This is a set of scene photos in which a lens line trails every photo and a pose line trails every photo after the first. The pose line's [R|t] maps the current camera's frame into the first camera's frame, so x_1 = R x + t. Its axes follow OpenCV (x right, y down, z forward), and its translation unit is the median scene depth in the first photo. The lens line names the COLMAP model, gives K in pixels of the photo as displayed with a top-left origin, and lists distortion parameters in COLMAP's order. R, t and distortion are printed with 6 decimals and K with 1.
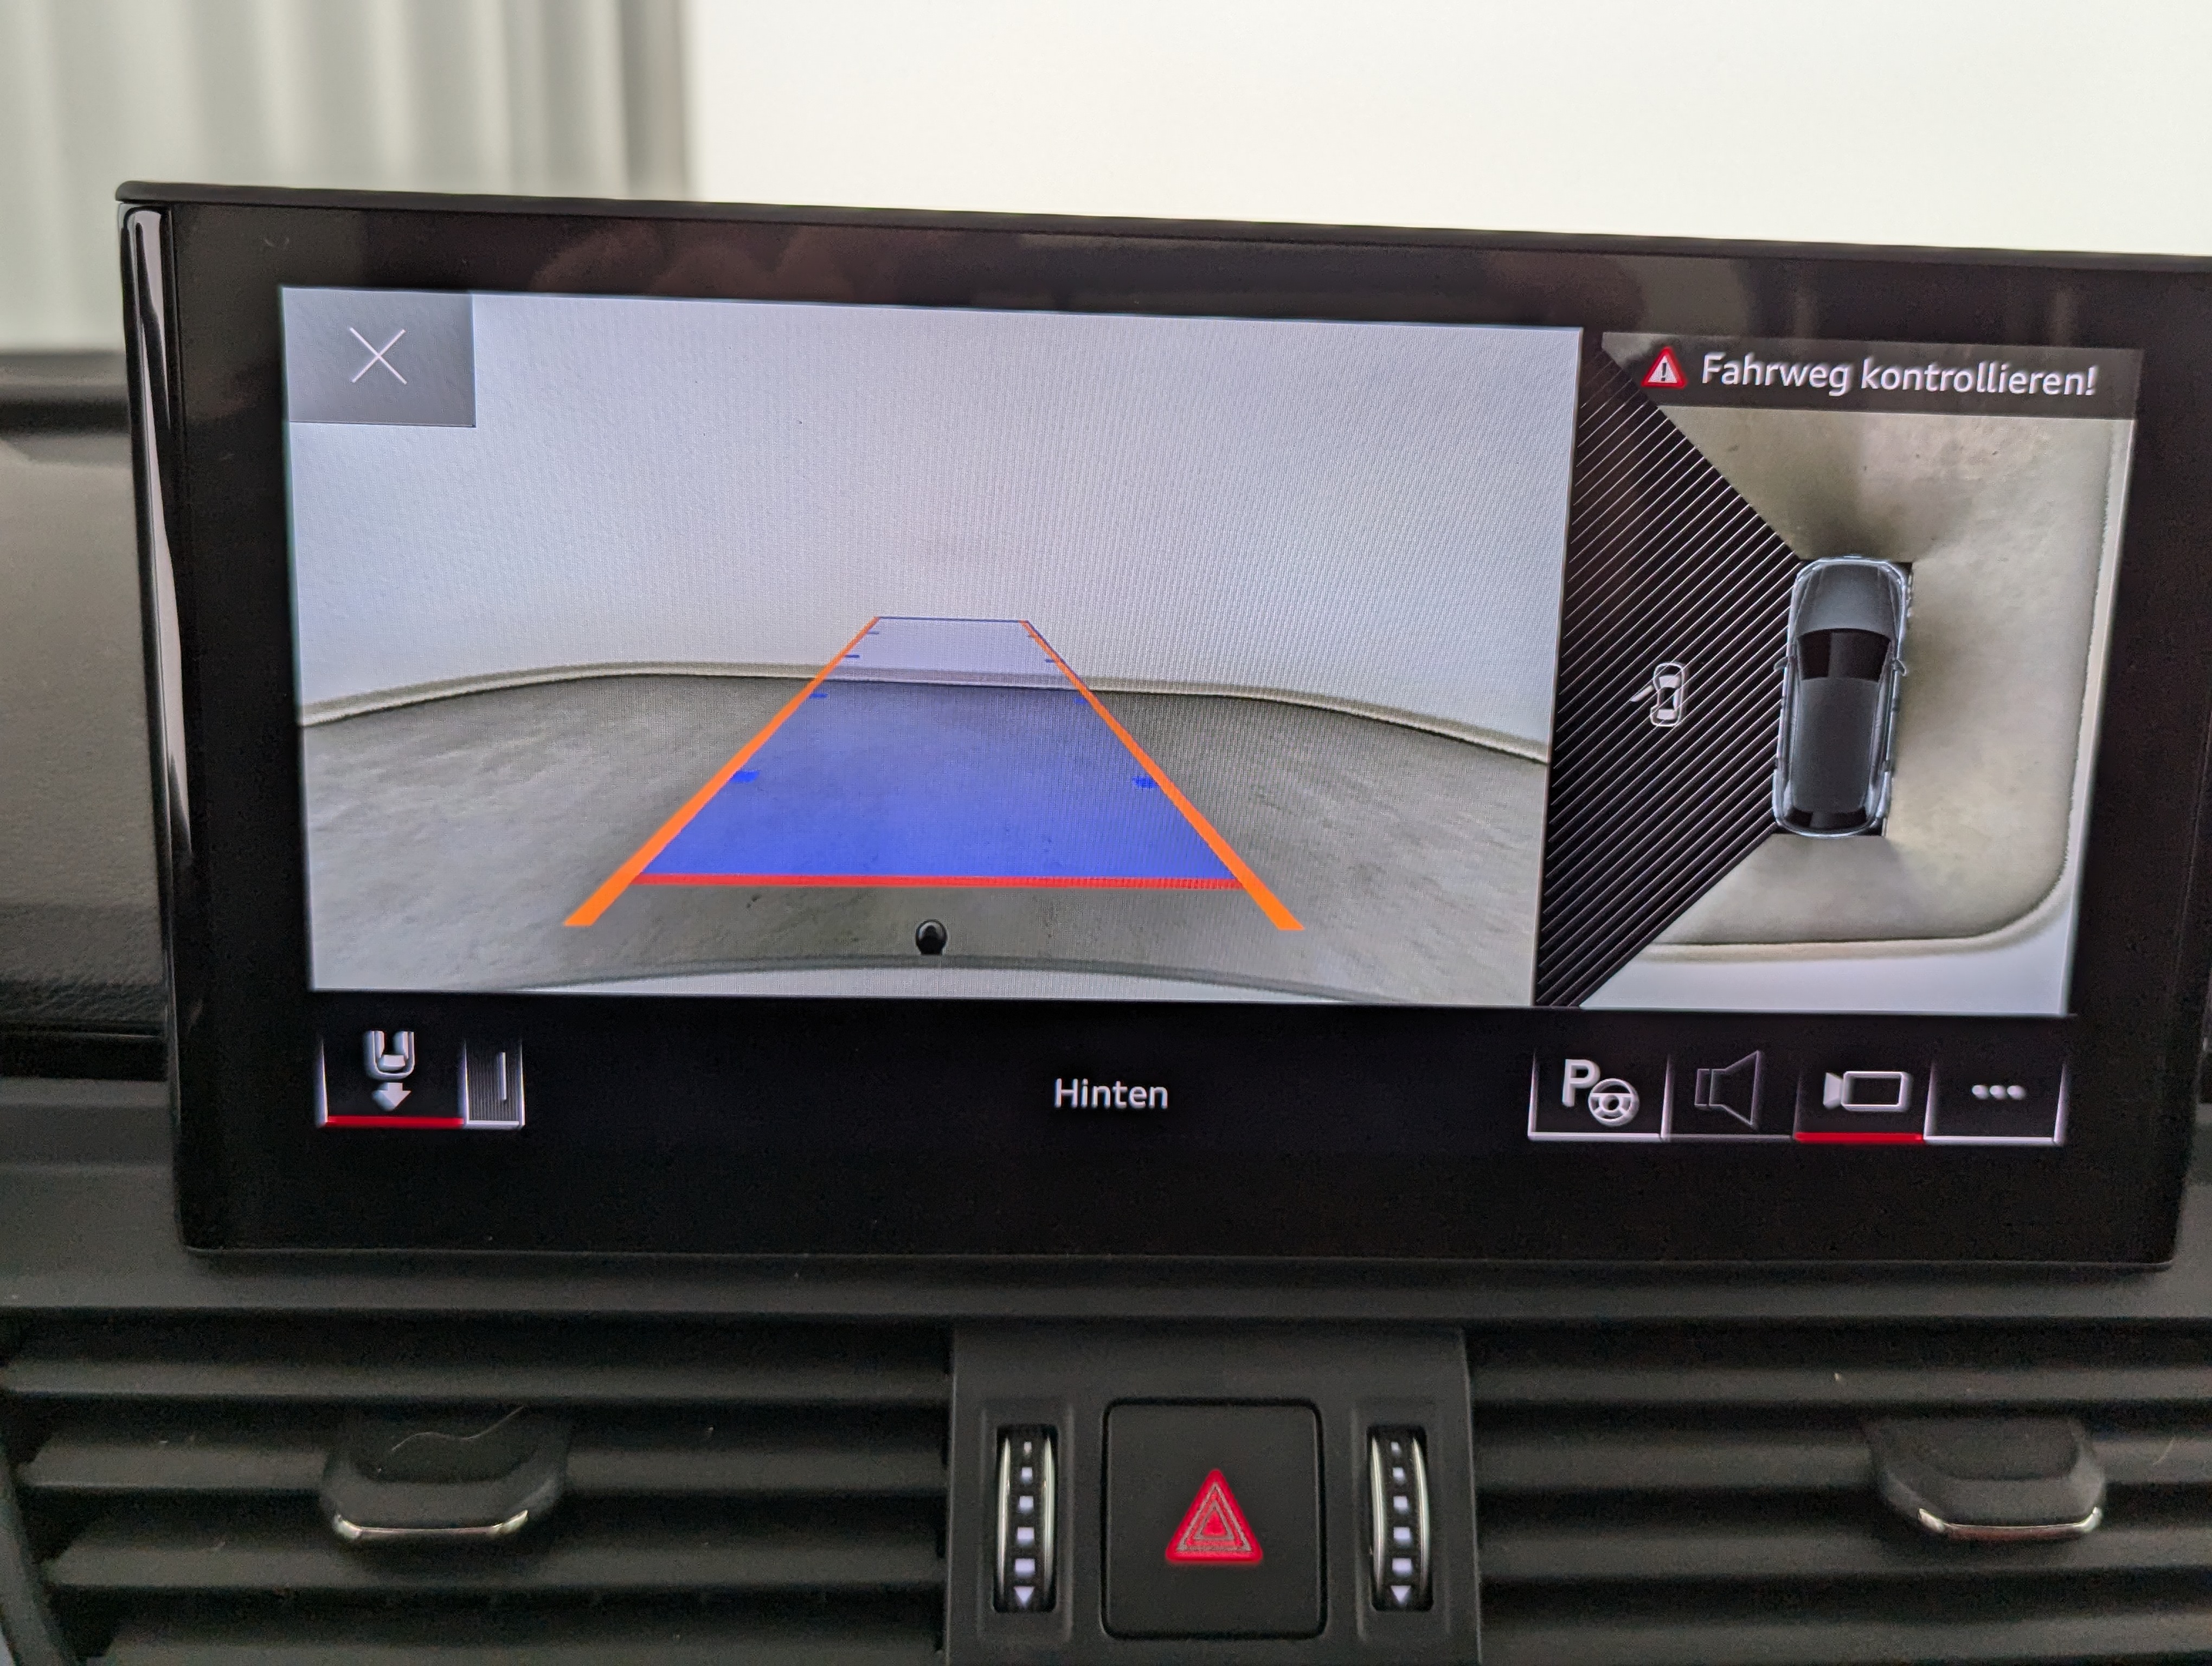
lens RADIAL K [[2089.2, 0, 1149.8], [0, 2089.2, 833.1], [0, 0, 1]] dist [0.005845, -0.005655]
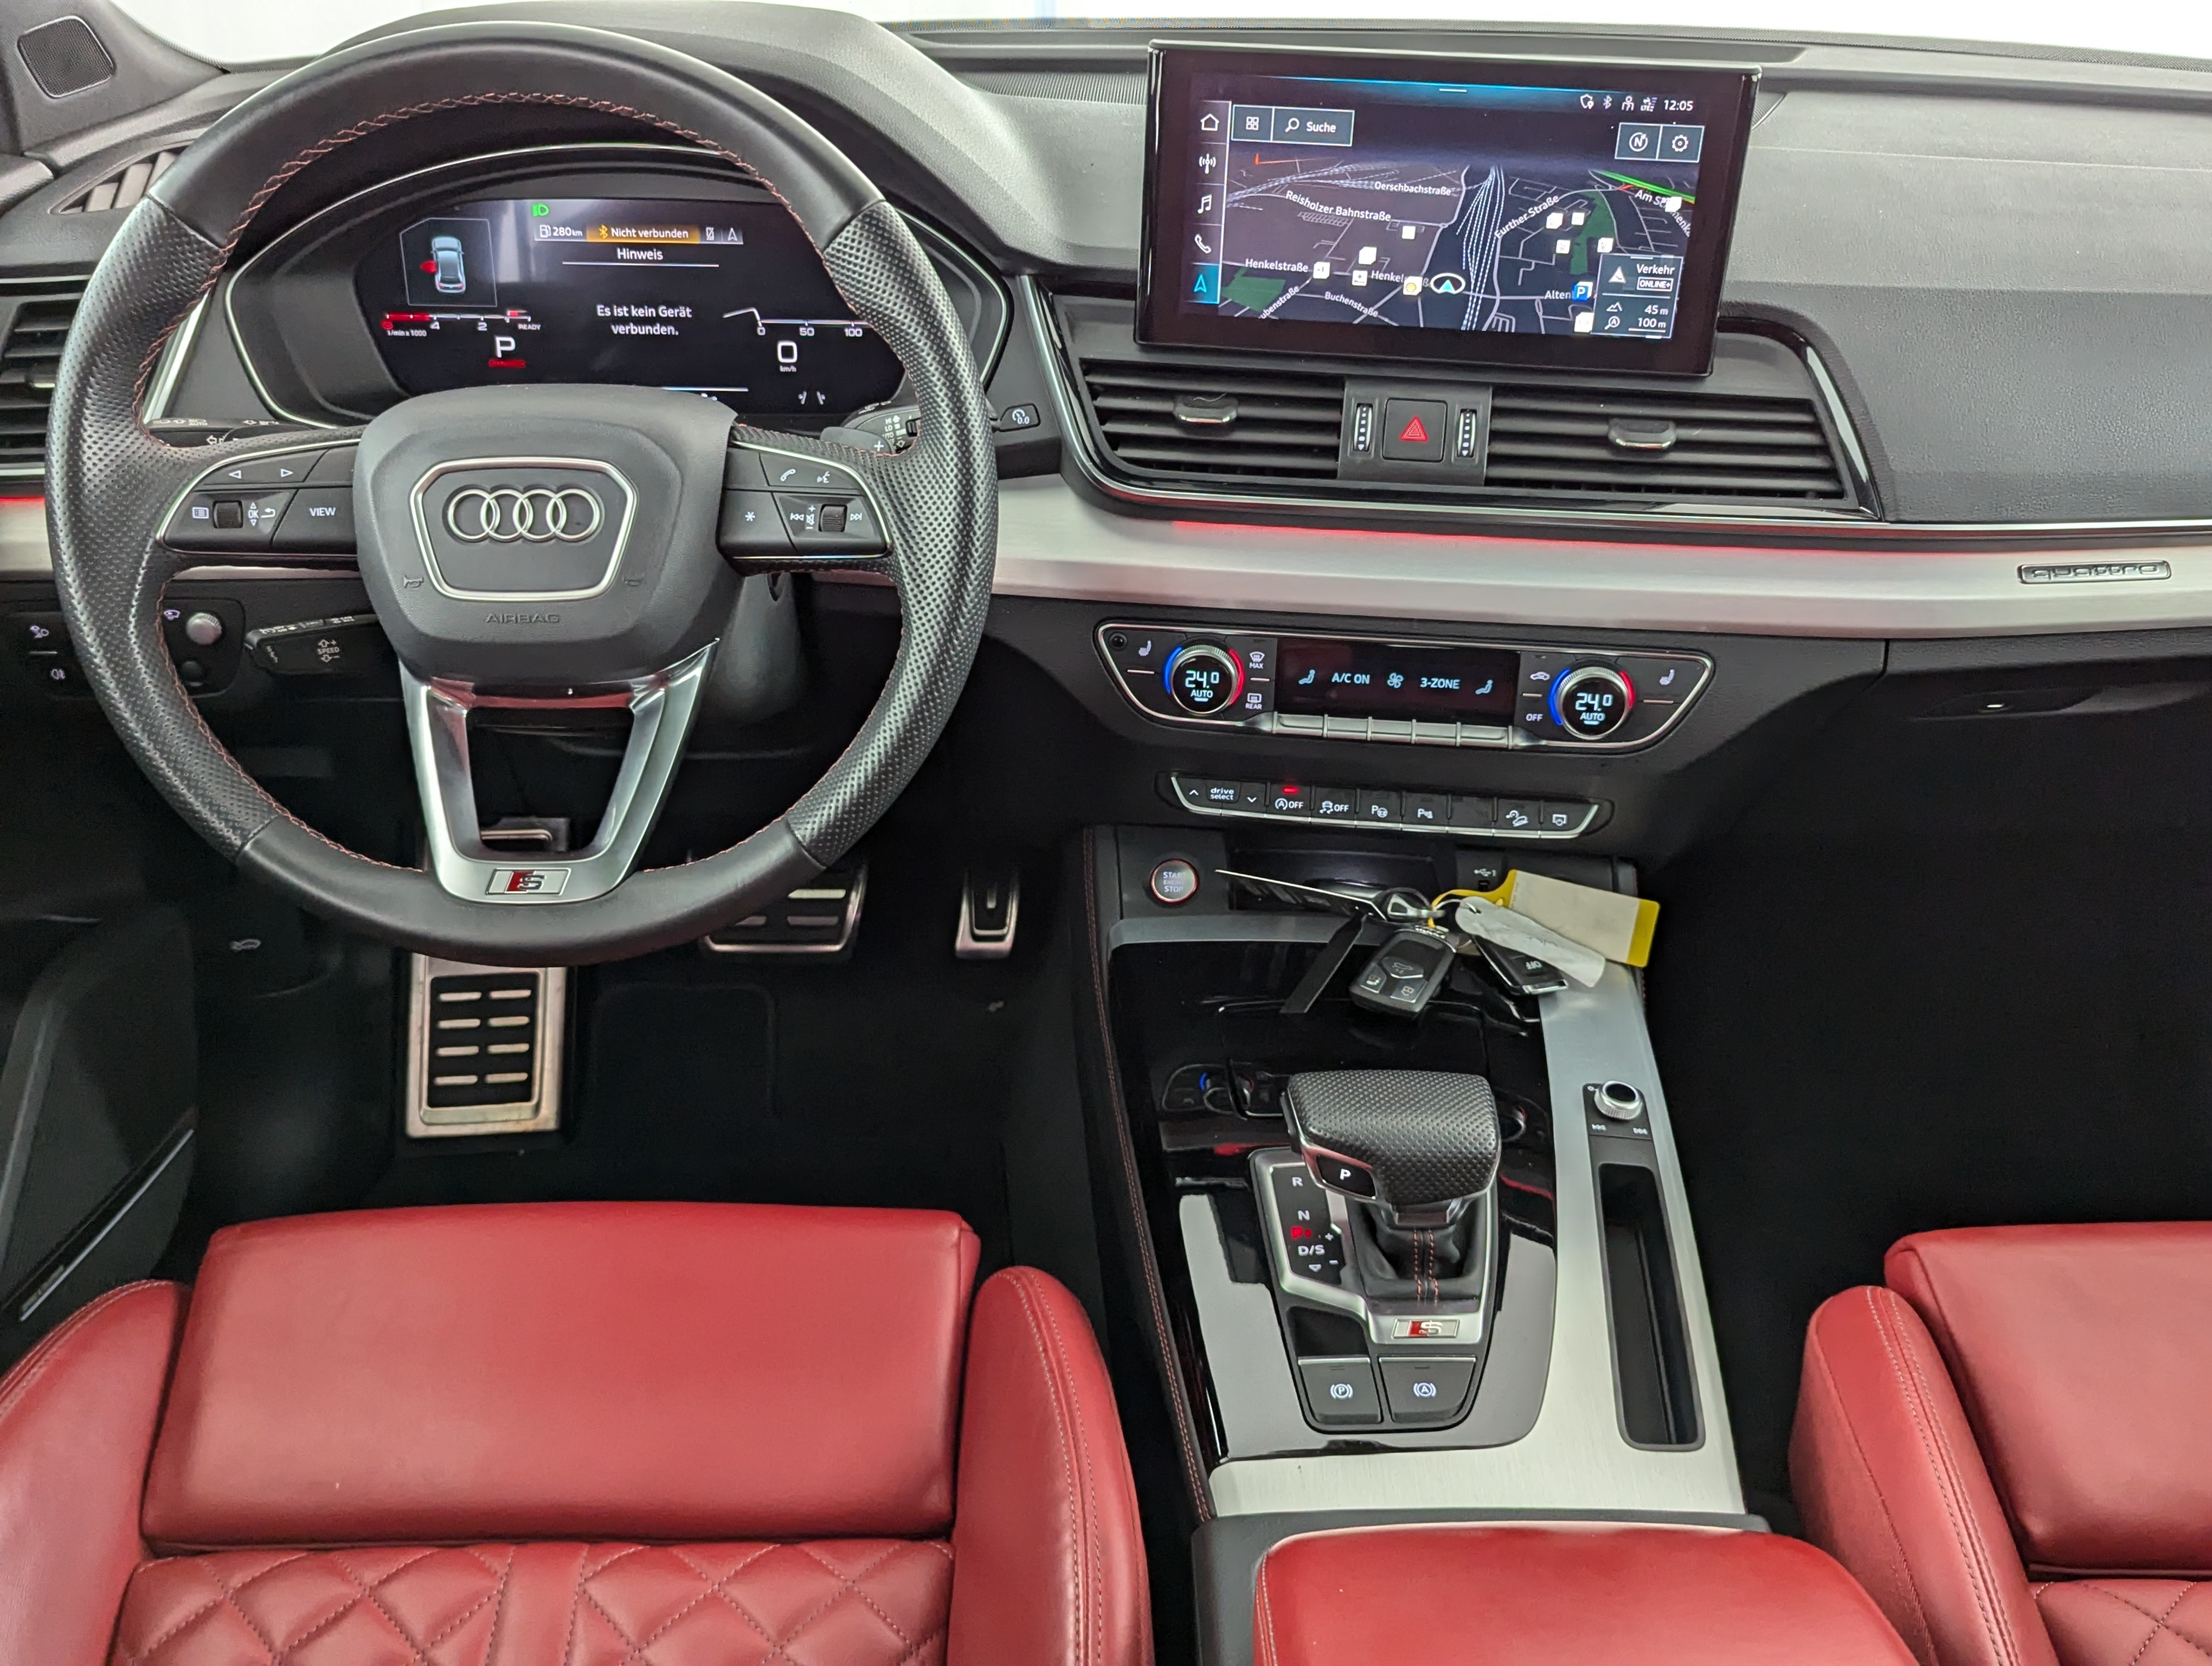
lens RADIAL K [[1978.4, 0, 1108.1], [0, 1978.4, 811.9], [0, 0, 1]] dist [0.016726, 0.053415]
pose [[0.987332, 0.085778, -0.133483, 0.017679], [-0.019590, 0.900735, 0.433927, -0.555386], [0.157454, -0.425815, 0.891005, -2.397998]]
